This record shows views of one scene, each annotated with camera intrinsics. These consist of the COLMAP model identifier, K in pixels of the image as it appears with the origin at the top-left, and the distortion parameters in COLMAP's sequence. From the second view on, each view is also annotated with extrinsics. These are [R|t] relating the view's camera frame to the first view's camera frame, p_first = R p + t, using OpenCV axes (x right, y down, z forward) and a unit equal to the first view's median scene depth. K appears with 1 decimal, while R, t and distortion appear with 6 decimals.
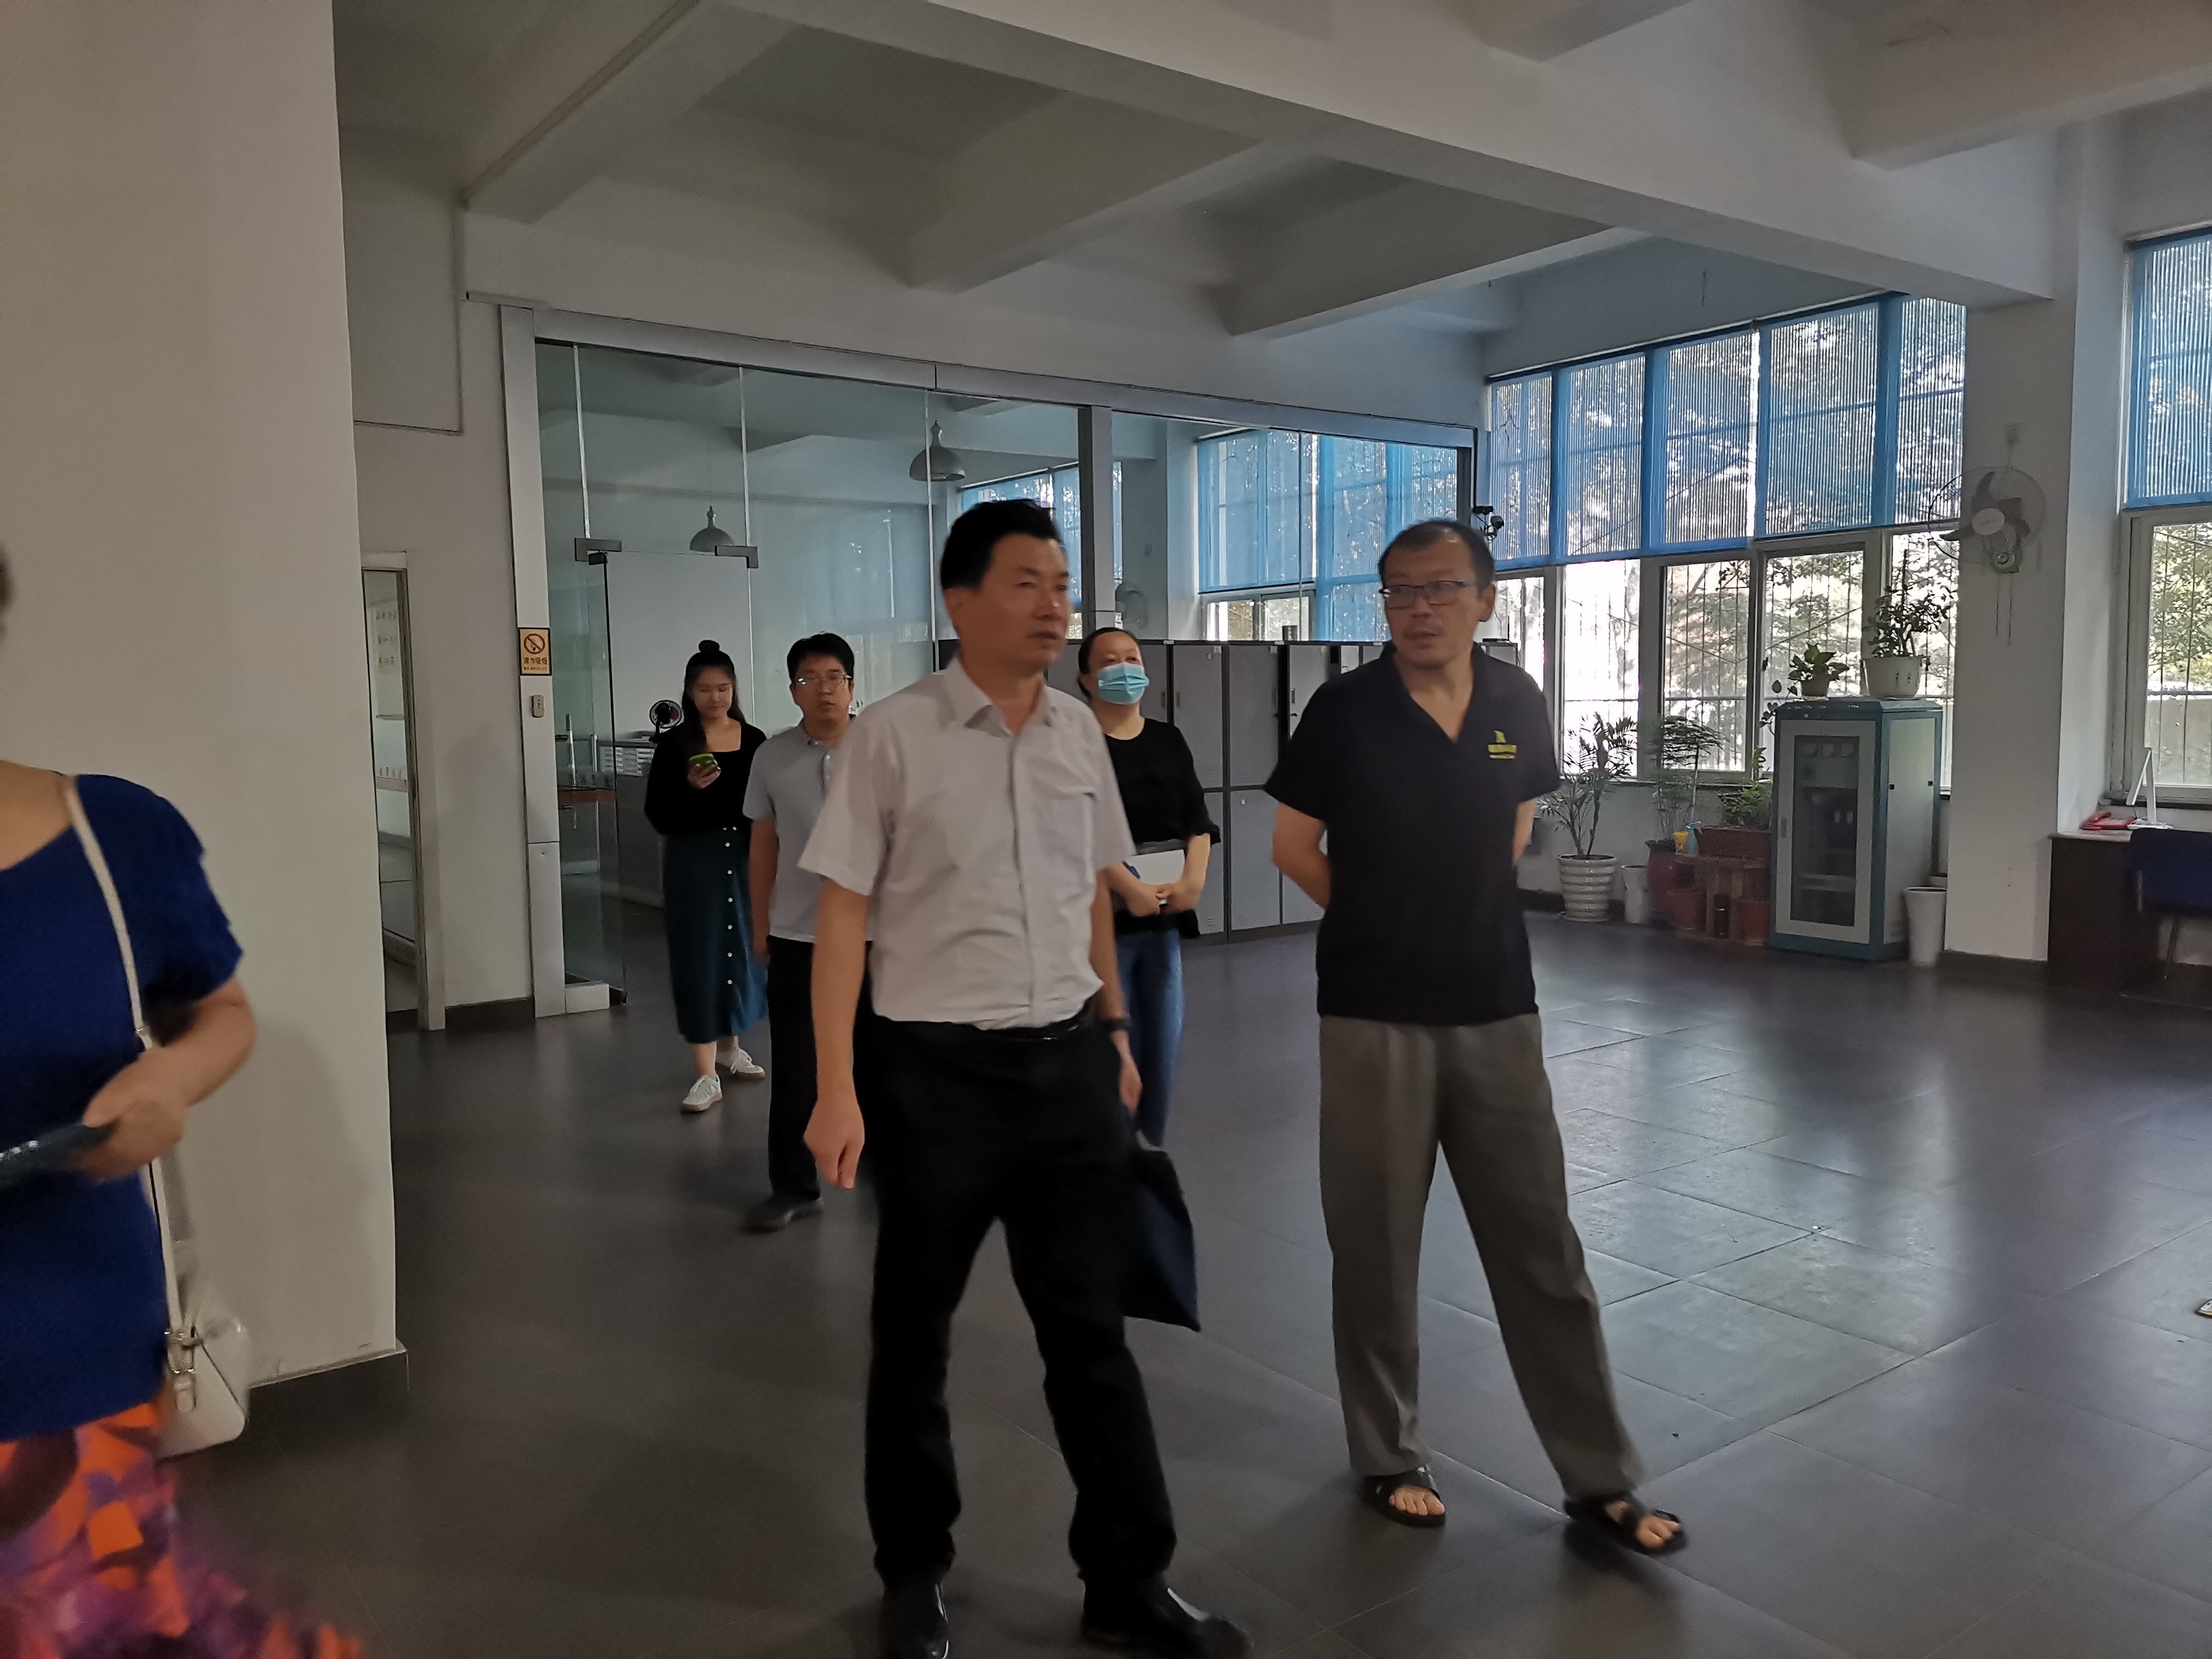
lens RADIAL K [[1638.5, 0, 1116.0], [0, 1638.5, 833.3], [0, 0, 1]] dist [0.115218, -0.129408]
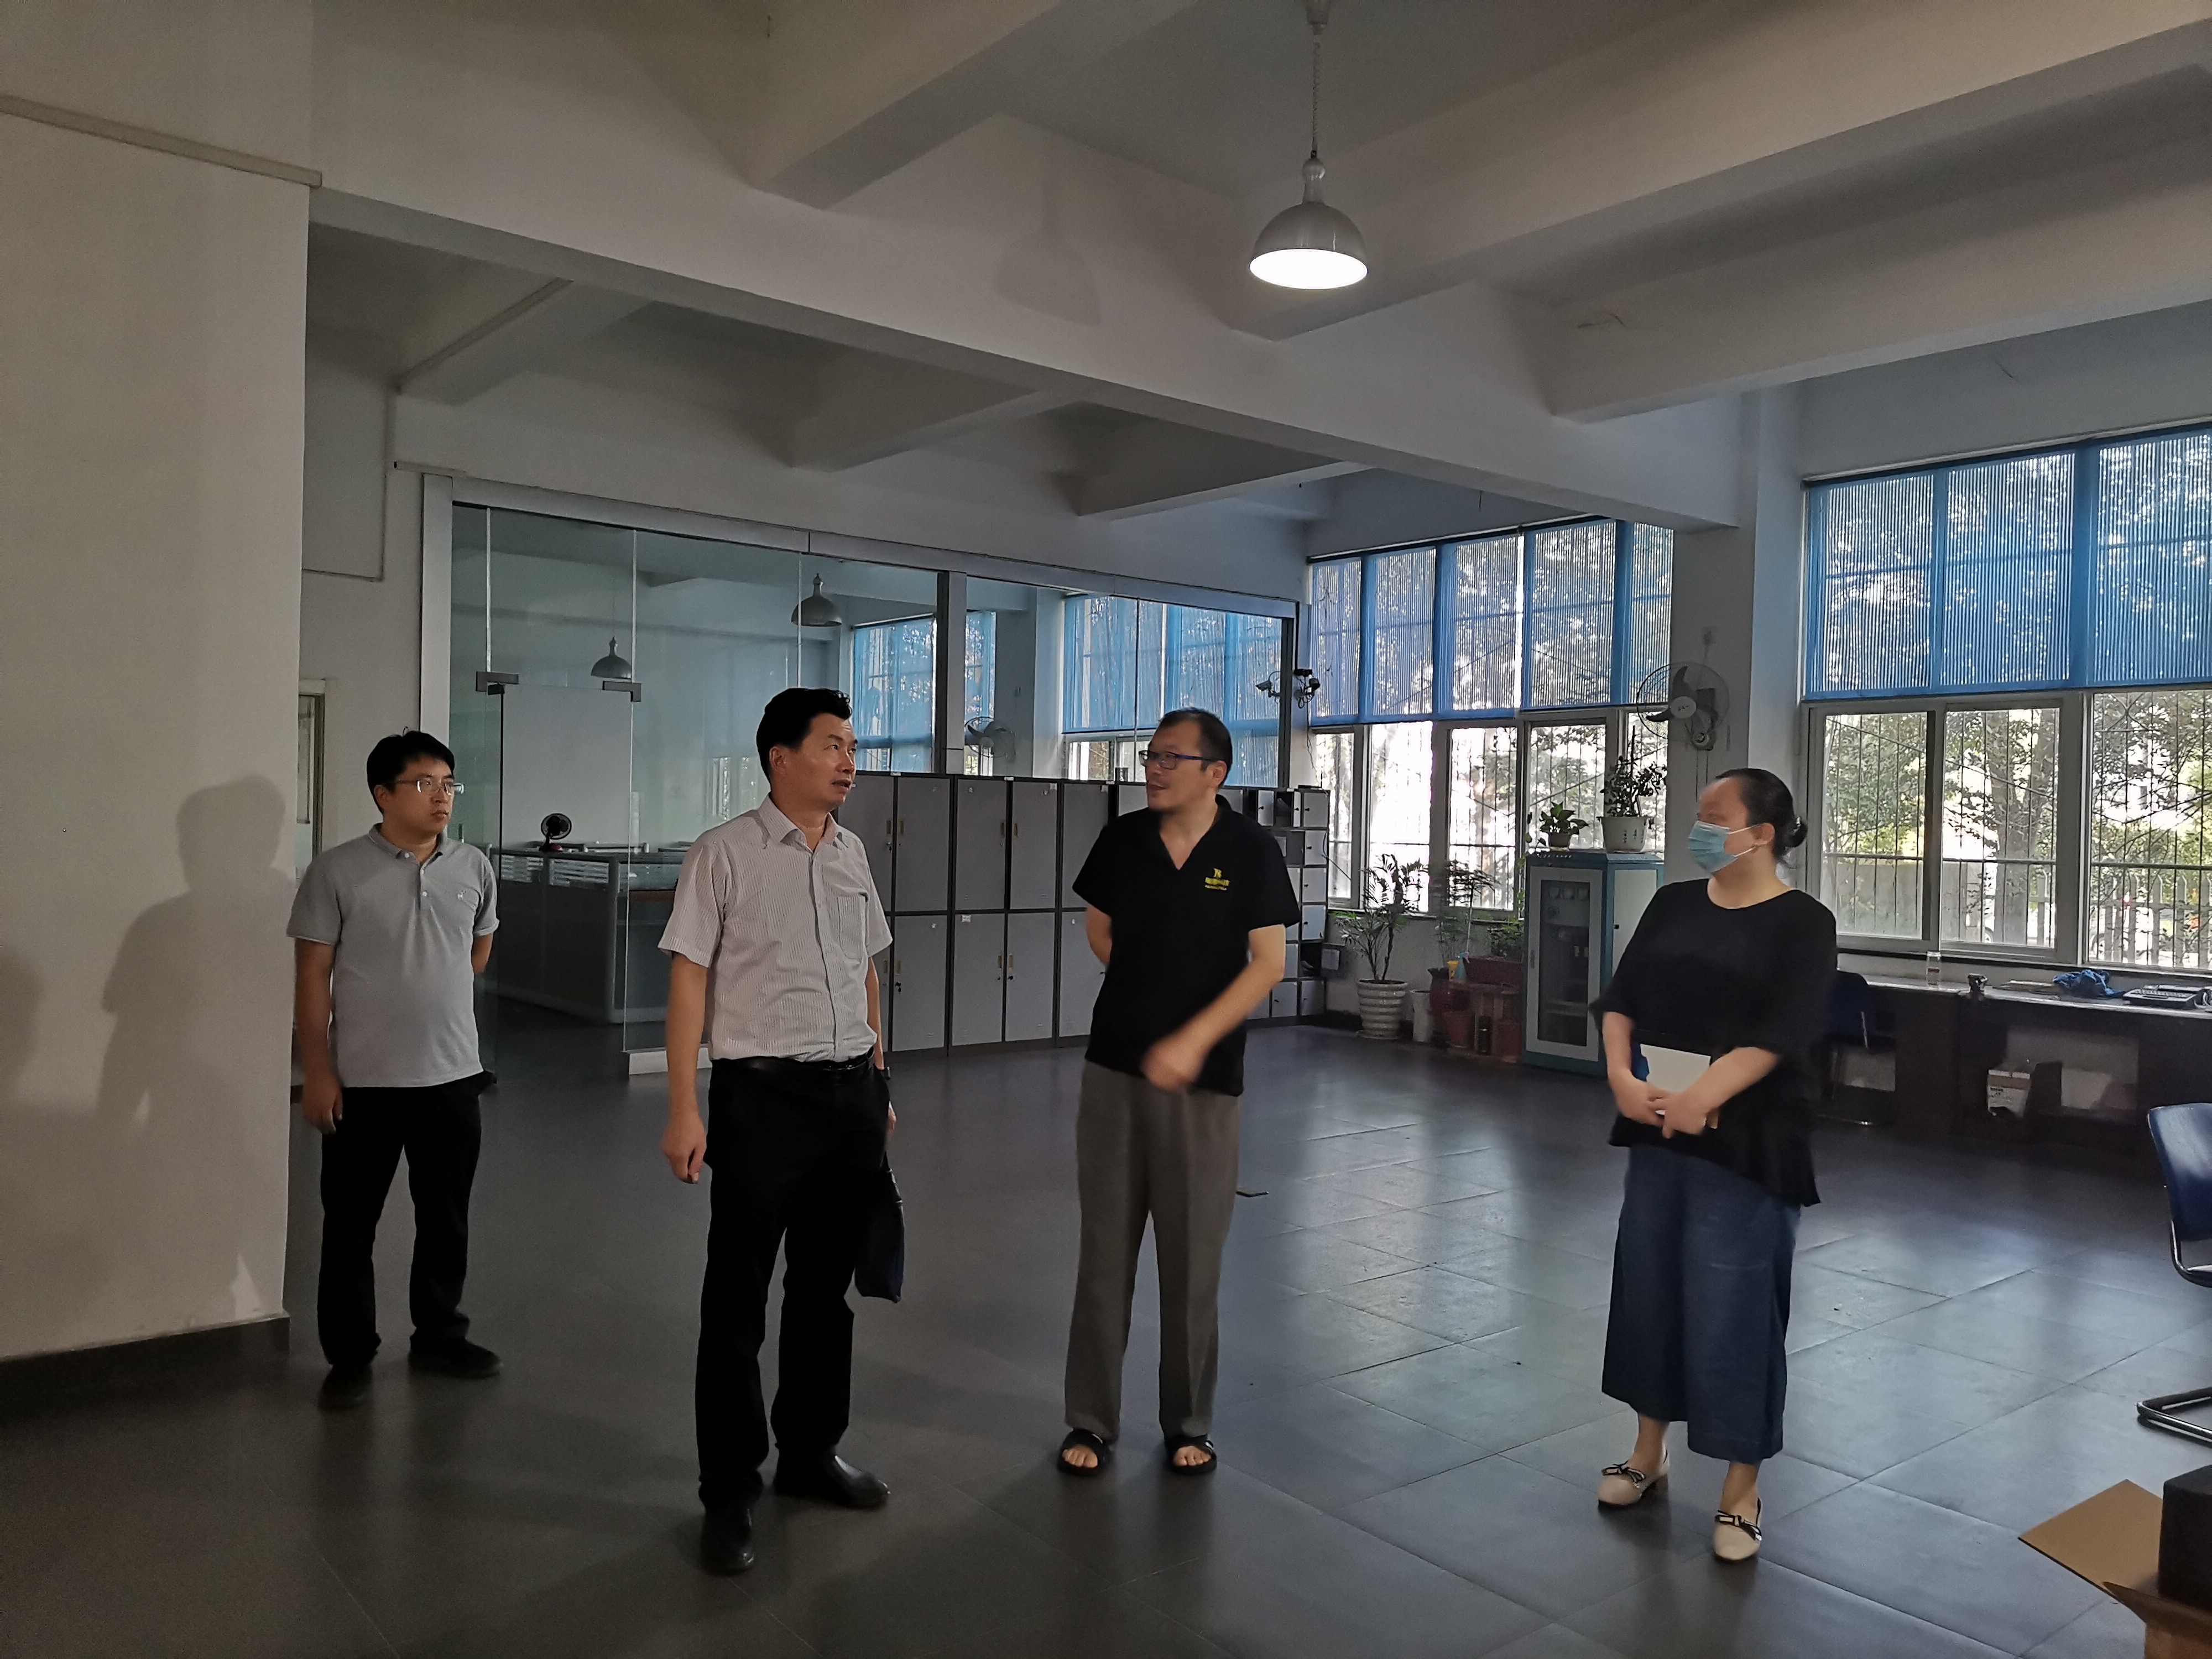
lens RADIAL K [[1638.5, 0, 1116.0], [0, 1638.5, 833.3], [0, 0, 1]] dist [0.115218, -0.129408]
pose [[0.998076, 0.035012, 0.051172, 0.047036], [-0.030937, 0.996444, -0.078369, 0.007626], [-0.053734, 0.076635, 0.995610, -0.124676]]
